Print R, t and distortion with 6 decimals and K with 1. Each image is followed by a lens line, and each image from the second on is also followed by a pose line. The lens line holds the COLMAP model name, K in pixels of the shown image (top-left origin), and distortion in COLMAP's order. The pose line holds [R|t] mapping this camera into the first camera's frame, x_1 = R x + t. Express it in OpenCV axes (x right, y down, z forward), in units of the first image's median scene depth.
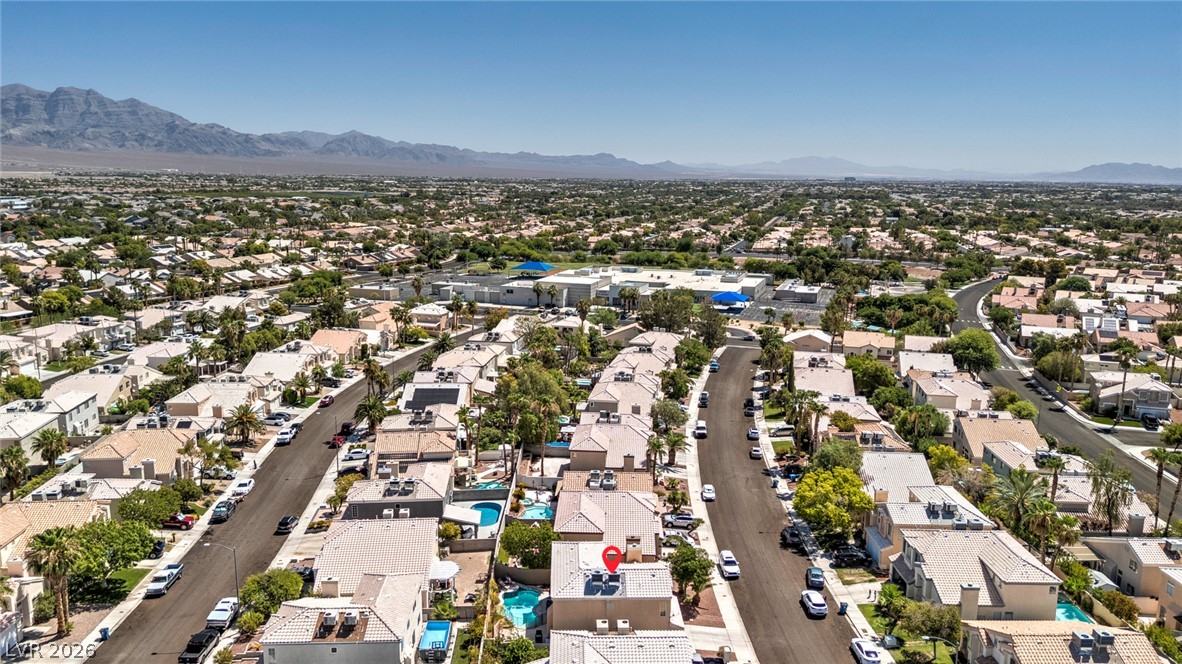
lens RADIAL K [[873.0, 0, 599.7], [0, 873.0, 332.3], [0, 0, 1]] dist [0.077525, -0.070847]
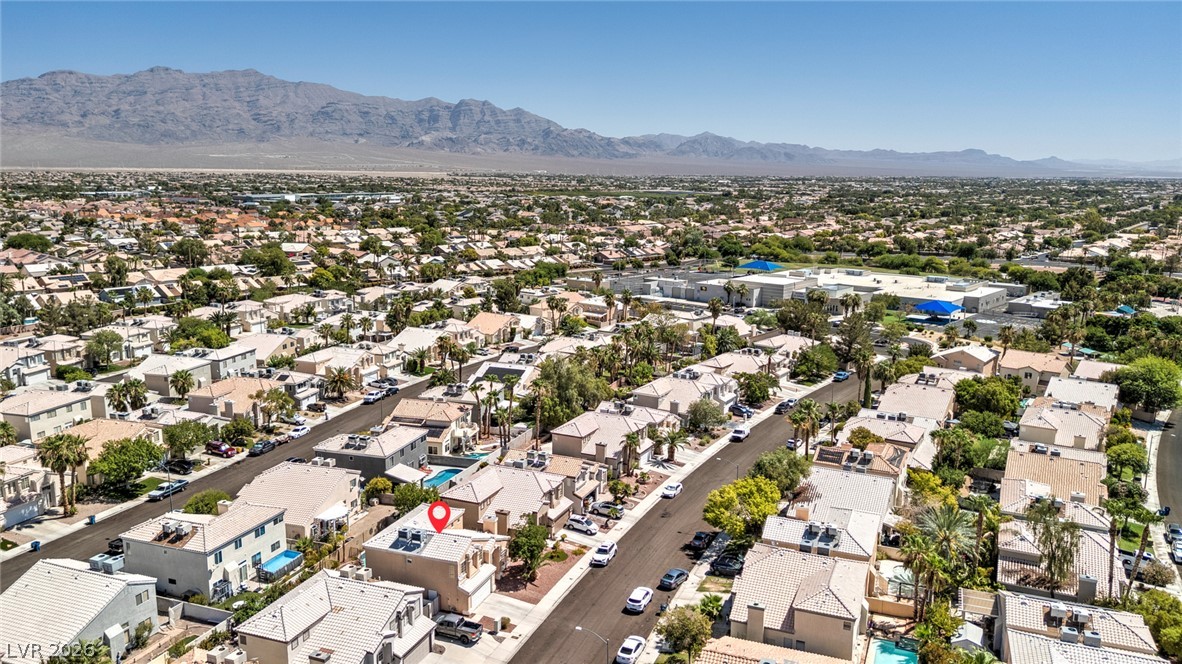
lens RADIAL K [[873.0, 0, 595.0], [0, 873.0, 349.2], [0, 0, 1]] dist [0.077525, -0.070847]
pose [[0.924978, 0.076233, -0.372296, 0.147895], [-0.069168, 0.997081, 0.032317, -0.001120], [0.373673, -0.004141, 0.927551, 0.016445]]
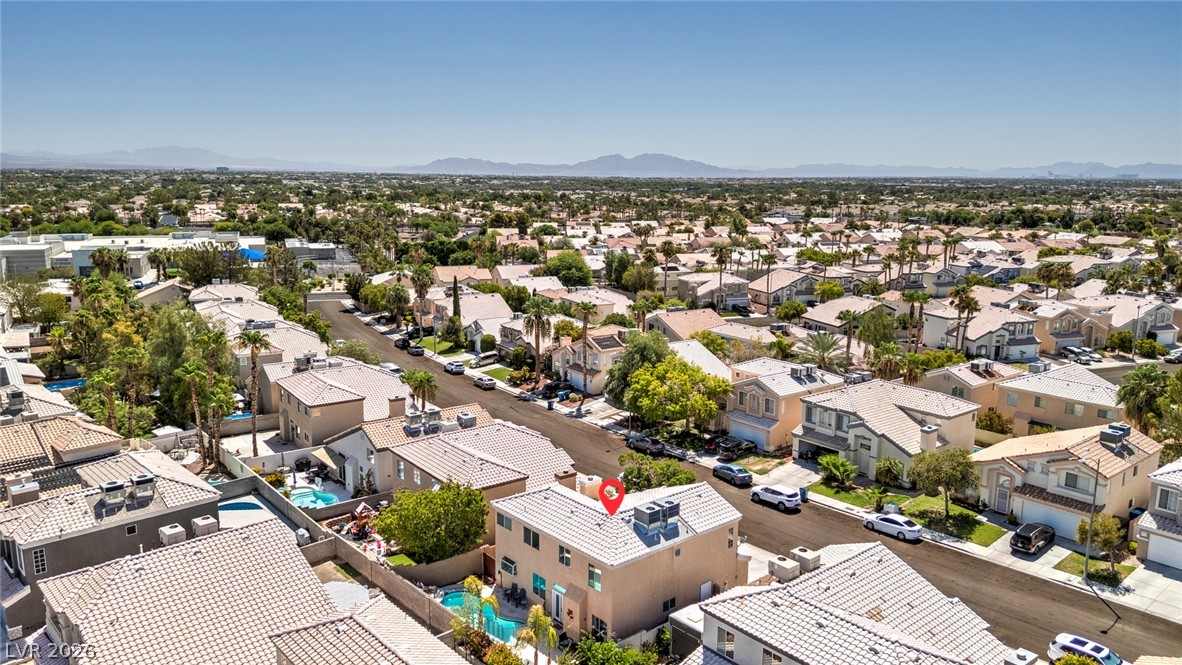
lens RADIAL K [[873.0, 0, 595.1], [0, 873.0, 336.3], [0, 0, 1]] dist [0.077525, -0.070847]
pose [[0.782082, -0.124983, 0.610514, -0.100947], [0.117674, 0.991676, 0.052271, 0.027776], [-0.611965, 0.030961, 0.790279, 0.129169]]
